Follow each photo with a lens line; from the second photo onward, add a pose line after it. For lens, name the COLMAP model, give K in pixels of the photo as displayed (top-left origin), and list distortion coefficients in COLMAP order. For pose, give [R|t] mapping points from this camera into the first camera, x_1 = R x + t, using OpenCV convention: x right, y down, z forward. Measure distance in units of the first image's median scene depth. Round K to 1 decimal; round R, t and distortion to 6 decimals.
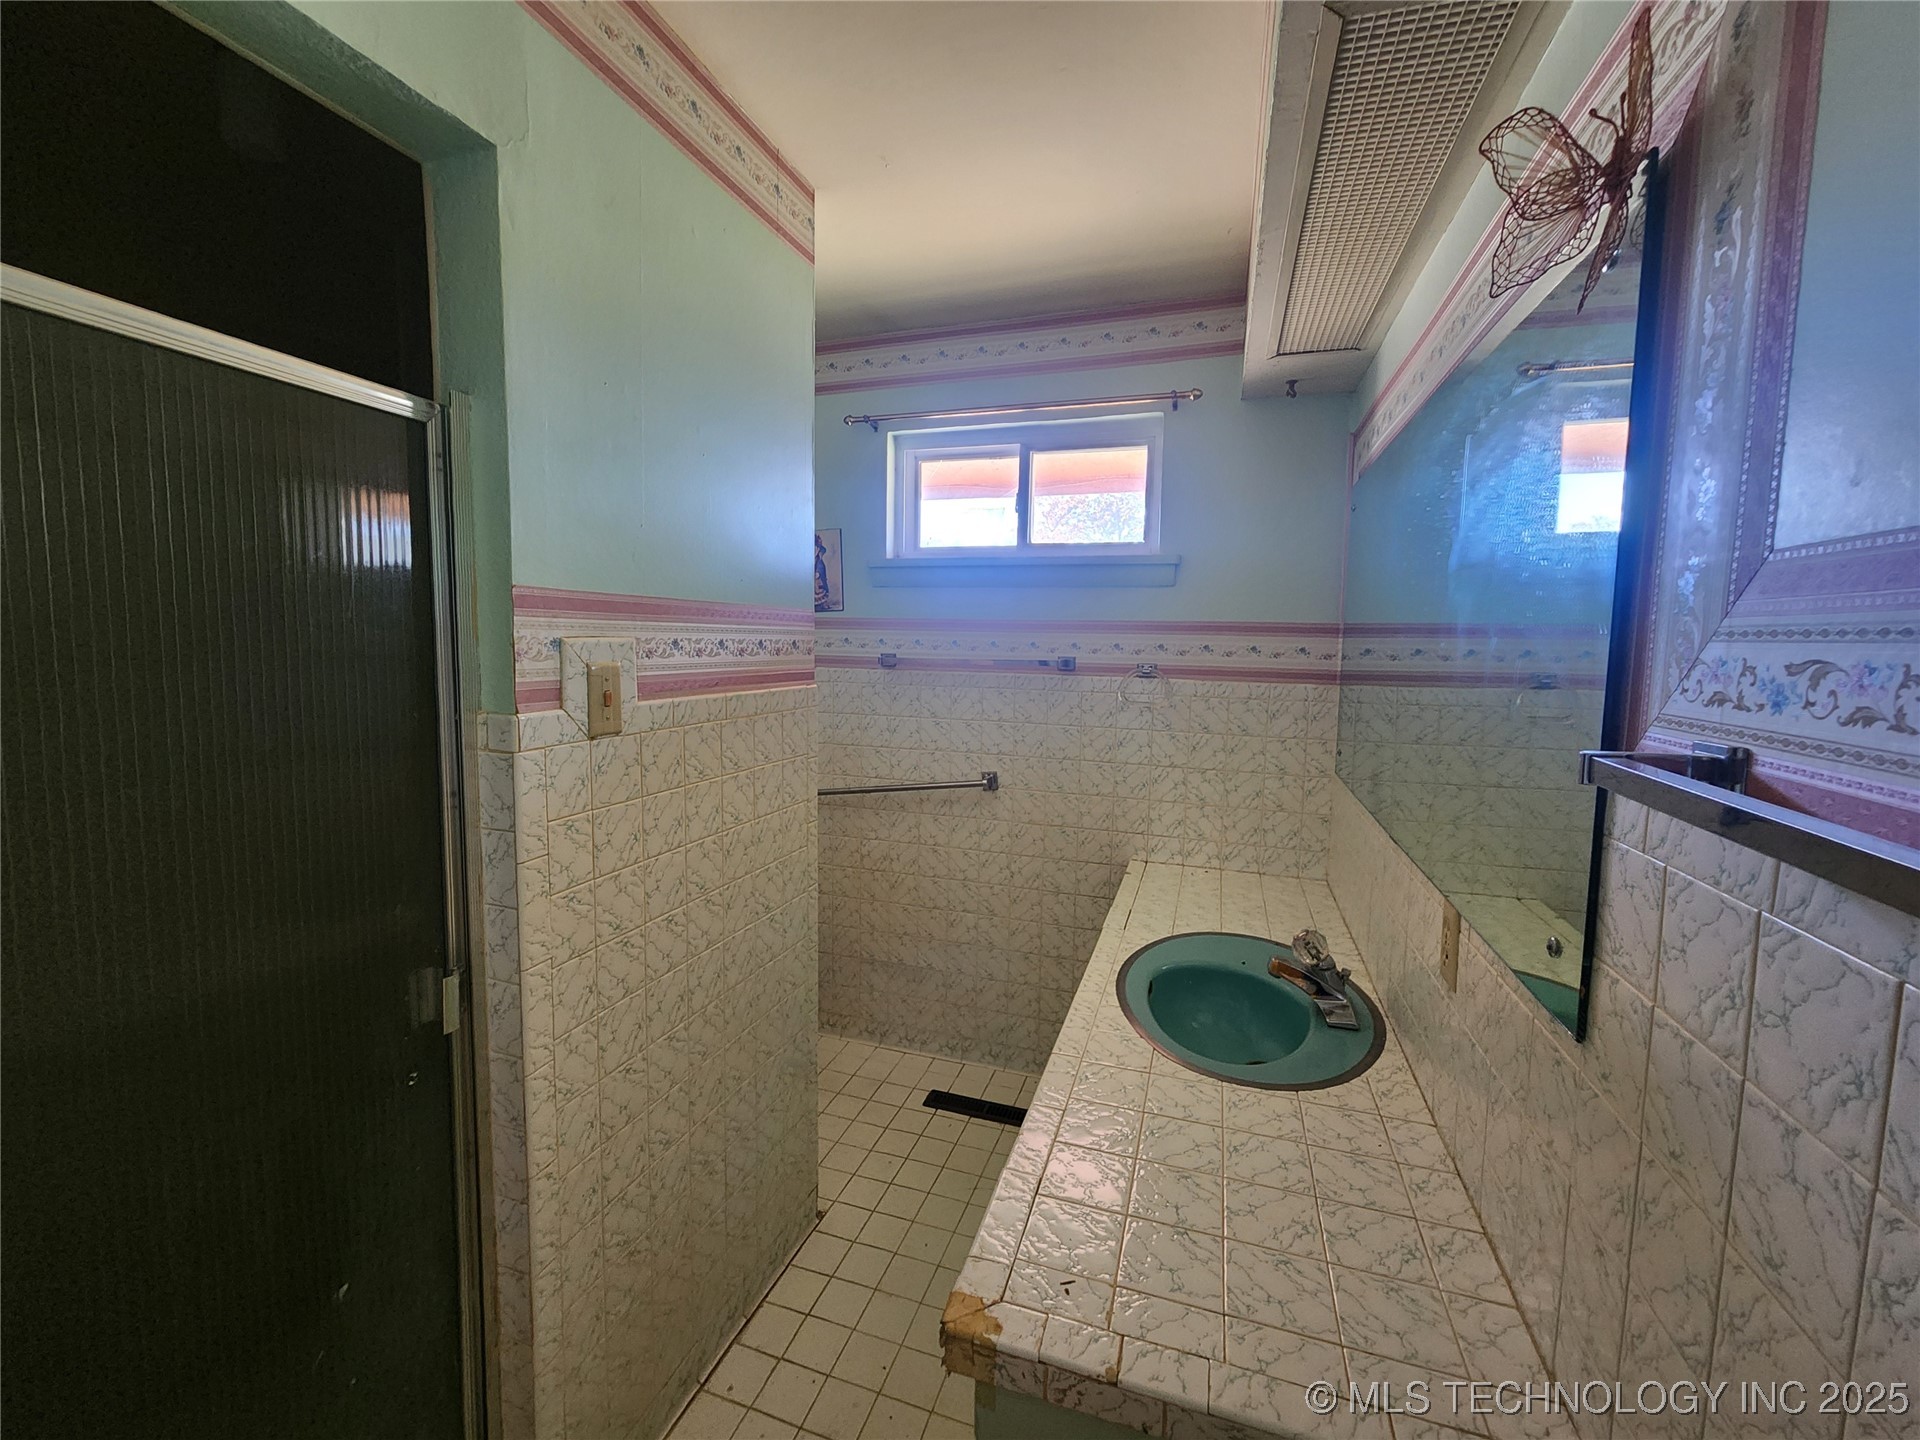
lens RADIAL K [[768.0, 0, 962.8], [0, 768.0, 691.2], [0, 0, 1]] dist [0.000589, -0.000251]
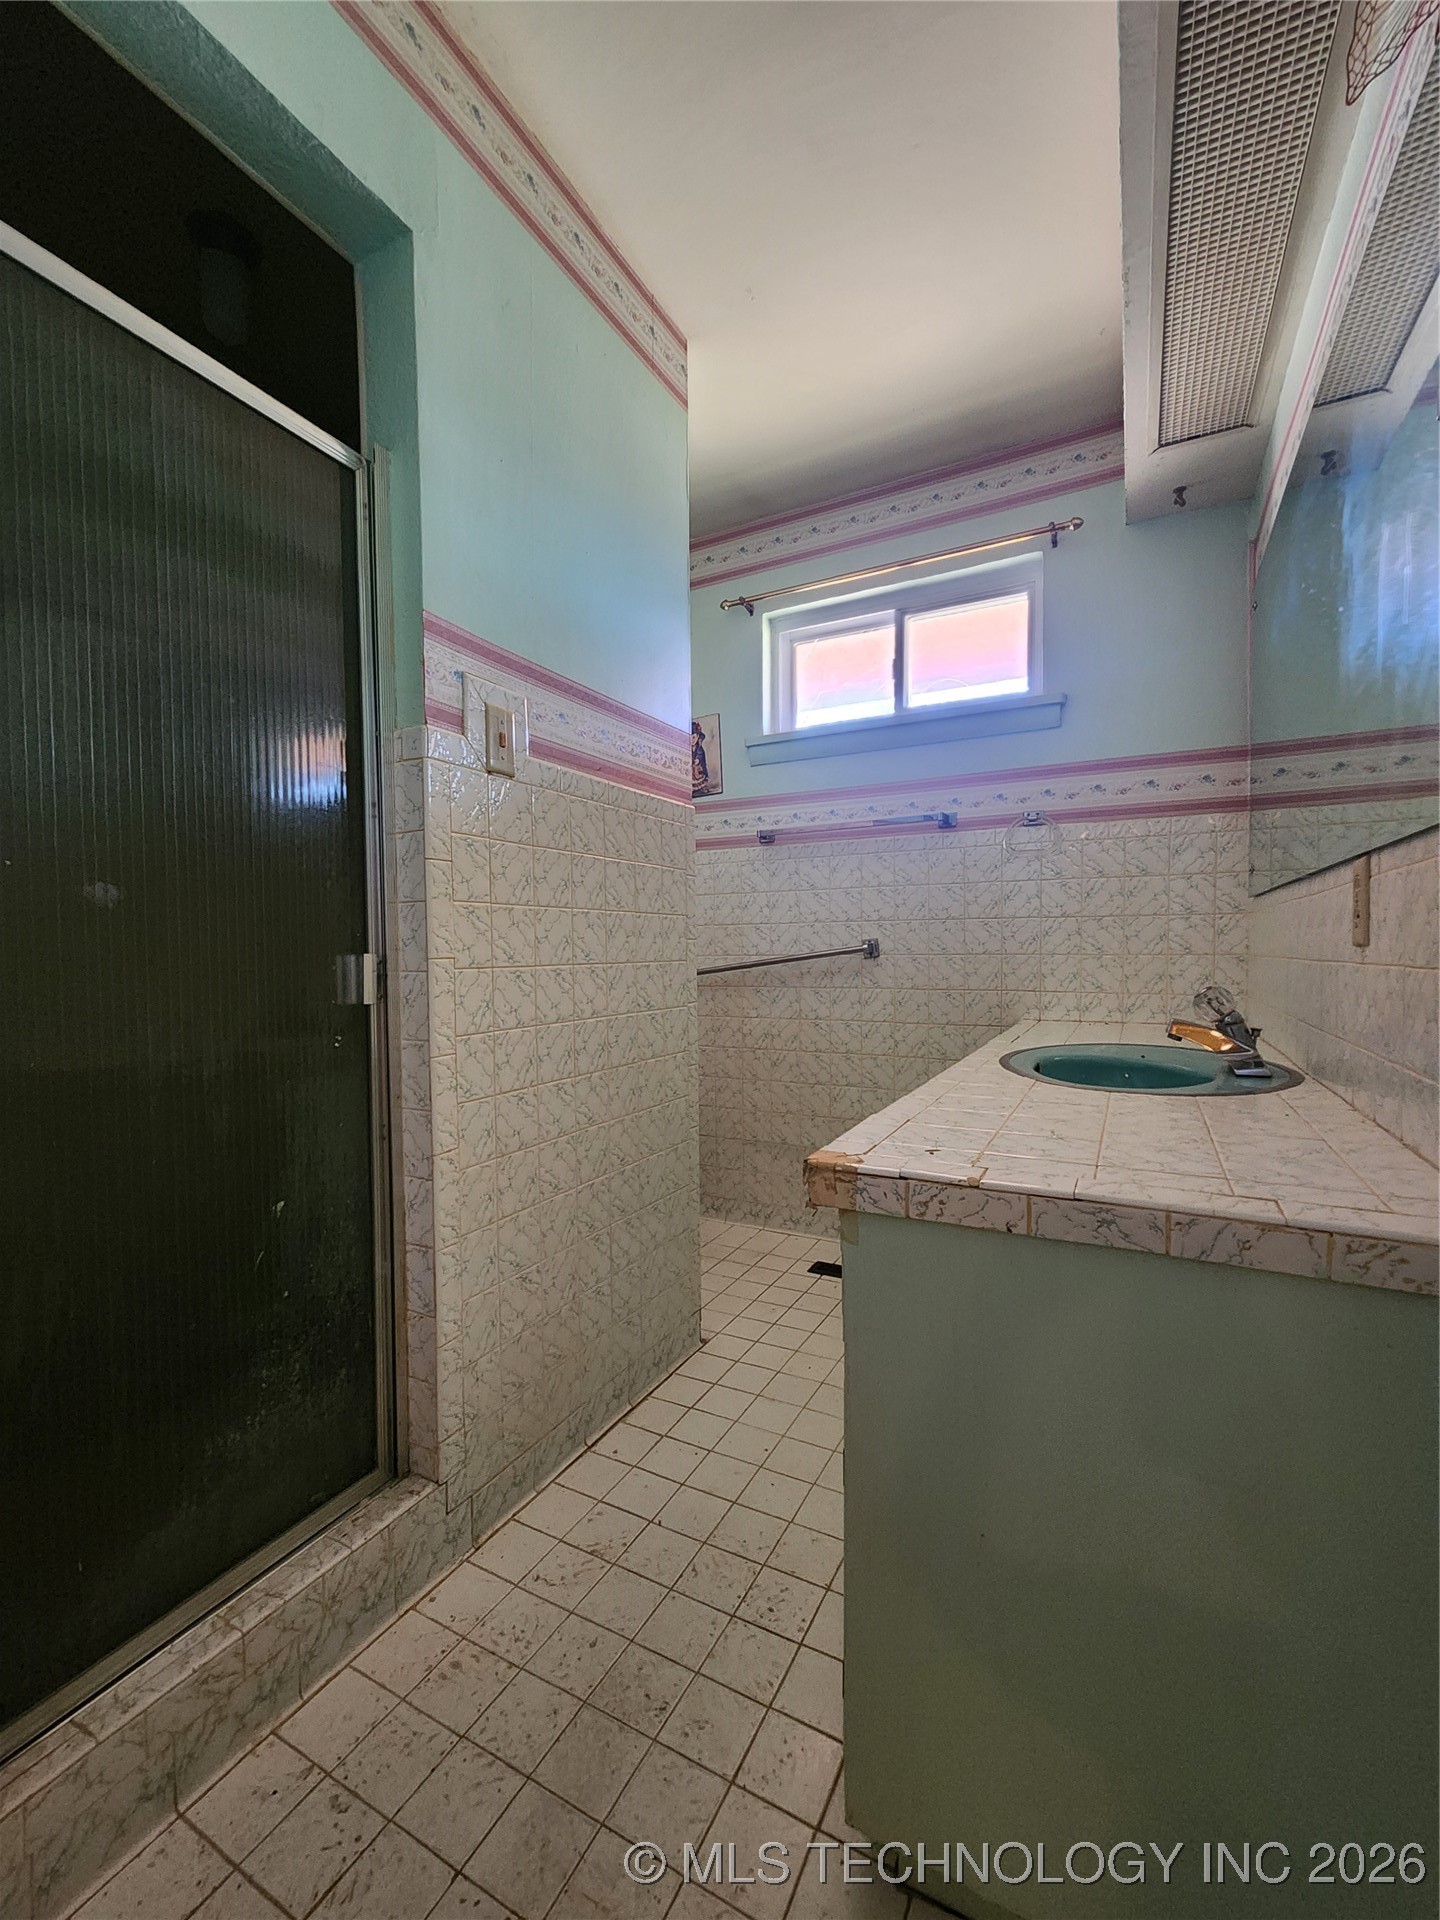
lens RADIAL K [[784.9, 0, 726.9], [0, 784.9, 962.8], [0, 0, 1]] dist [0.002265, -0.001398]
pose [[0.987129, -0.020031, -0.158665, 0.014392], [0.012365, 0.998714, -0.049159, 0.209724], [0.159446, 0.046564, 0.986108, -0.022843]]
